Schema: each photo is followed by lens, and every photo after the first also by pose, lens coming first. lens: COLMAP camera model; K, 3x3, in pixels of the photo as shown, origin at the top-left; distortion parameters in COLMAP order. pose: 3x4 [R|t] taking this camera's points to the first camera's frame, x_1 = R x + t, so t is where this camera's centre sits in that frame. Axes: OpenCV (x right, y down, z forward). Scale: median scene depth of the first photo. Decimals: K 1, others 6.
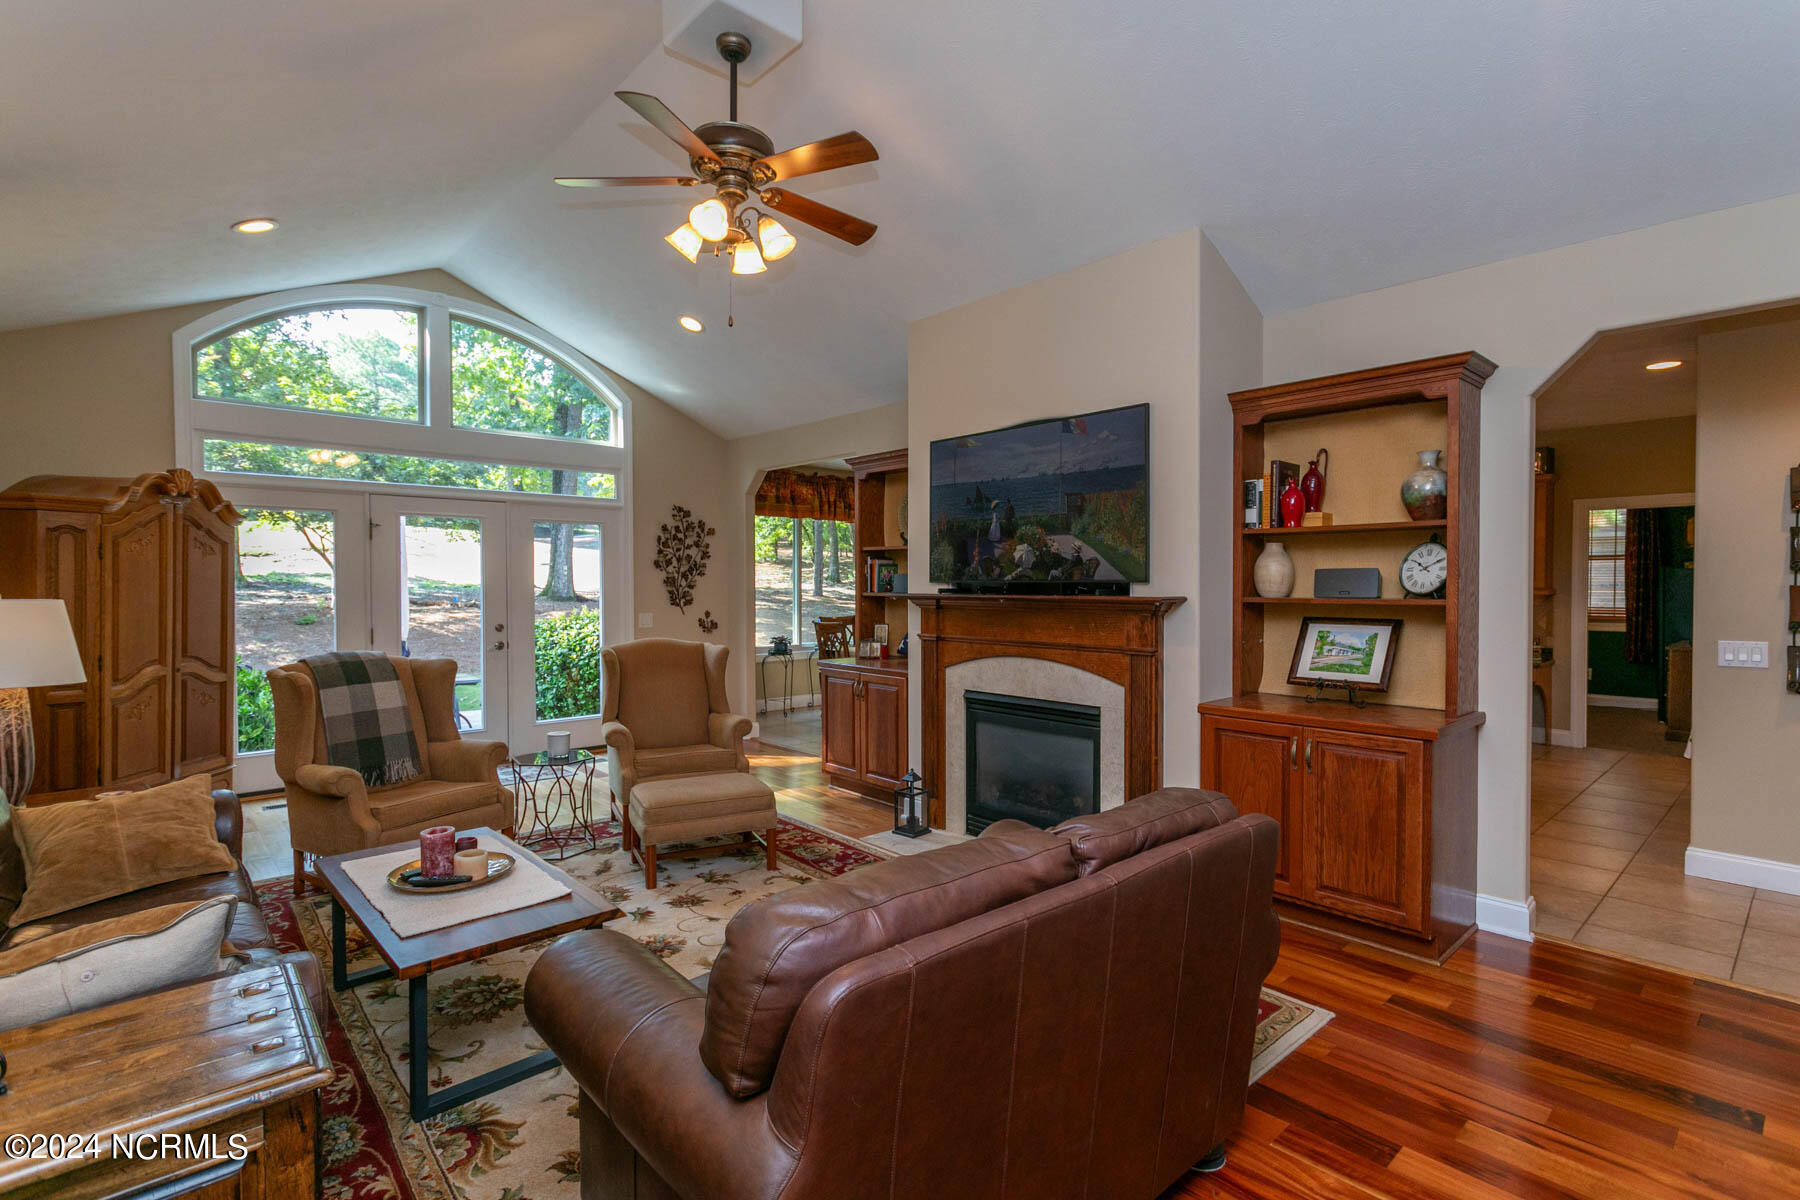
lens RADIAL K [[850.1, 0, 897.3], [0, 850.1, 598.3], [0, 0, 1]] dist [-0.000249, 0.000581]
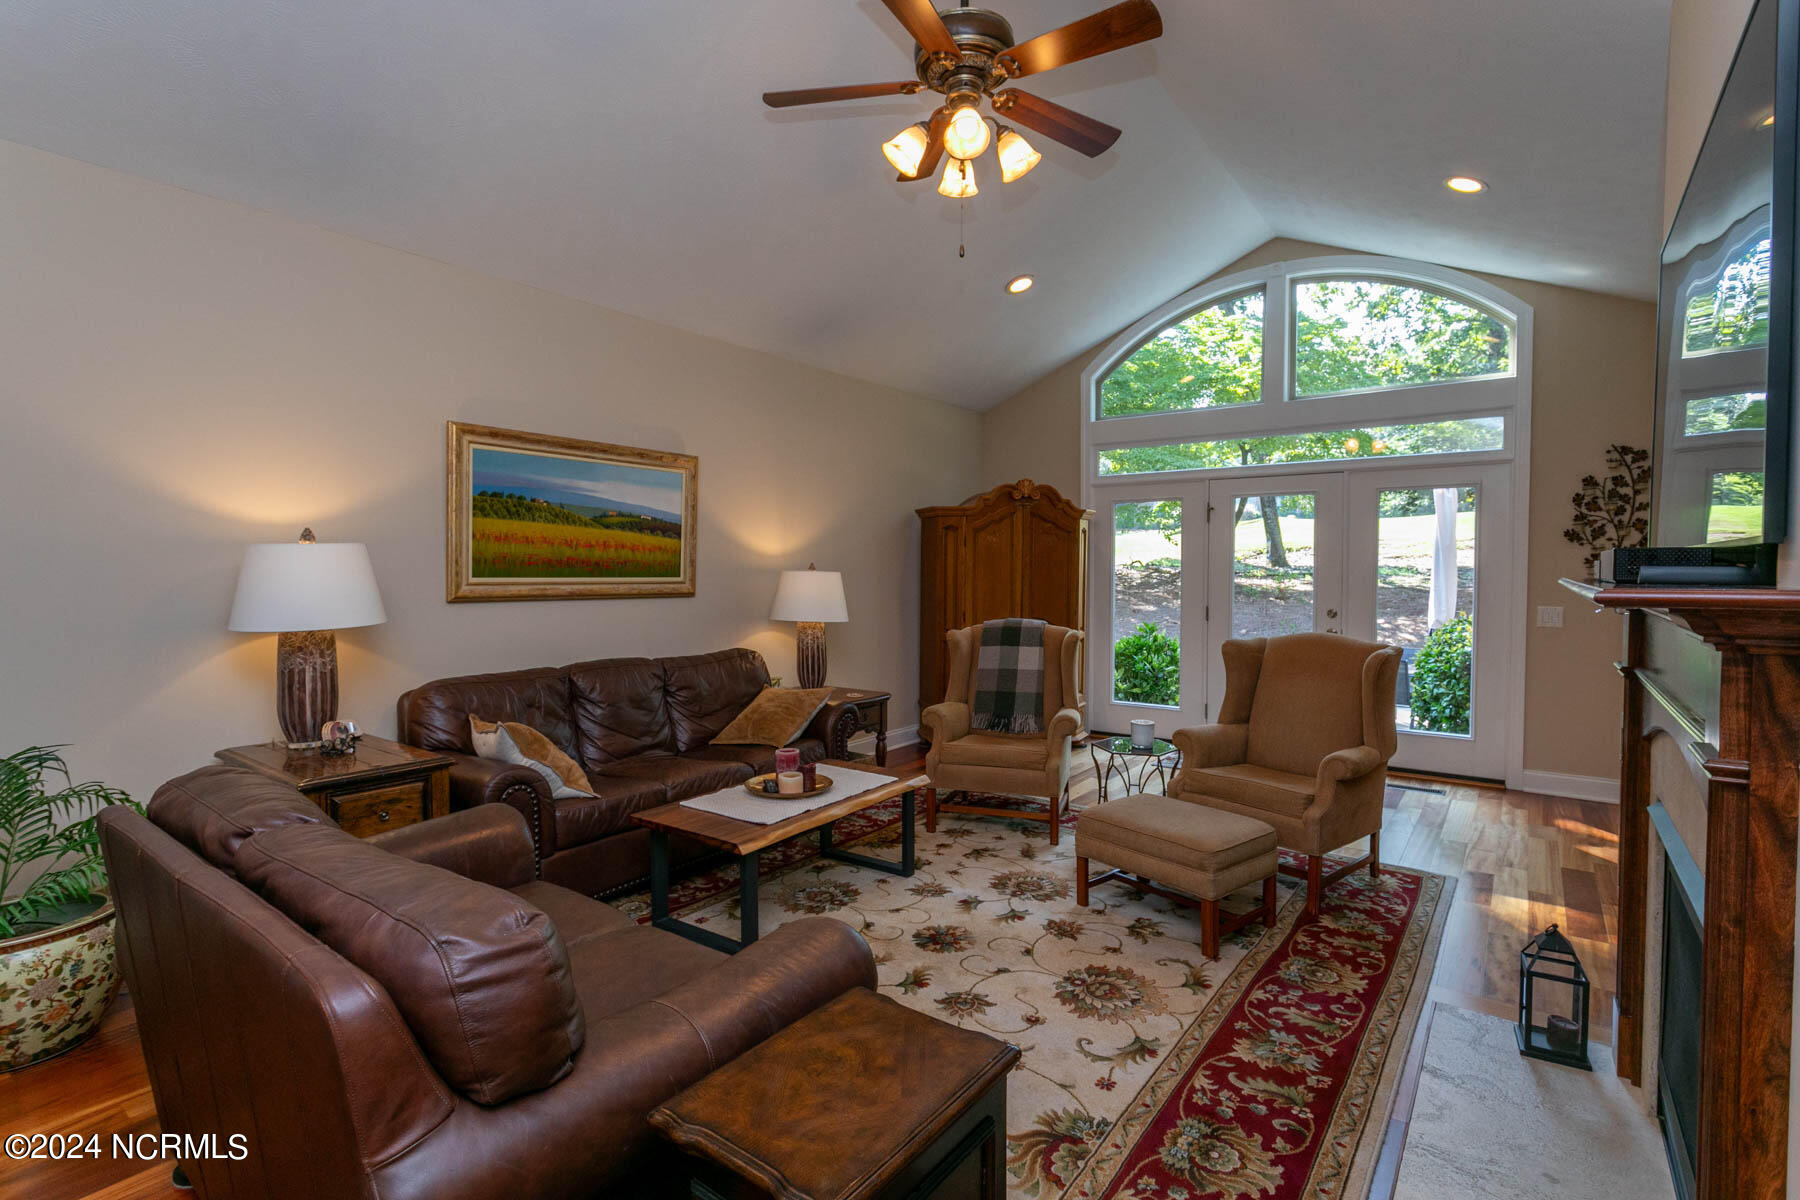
lens RADIAL K [[852.4, 0, 910.2], [0, 852.4, 597.2], [0, 0, 1]] dist [-0.001892, -0.000123]
pose [[0.196453, 0.035081, -0.979885, 0.445538], [-0.019911, 0.999296, 0.031784, -0.003150], [0.980311, 0.013267, 0.197013, 0.538485]]
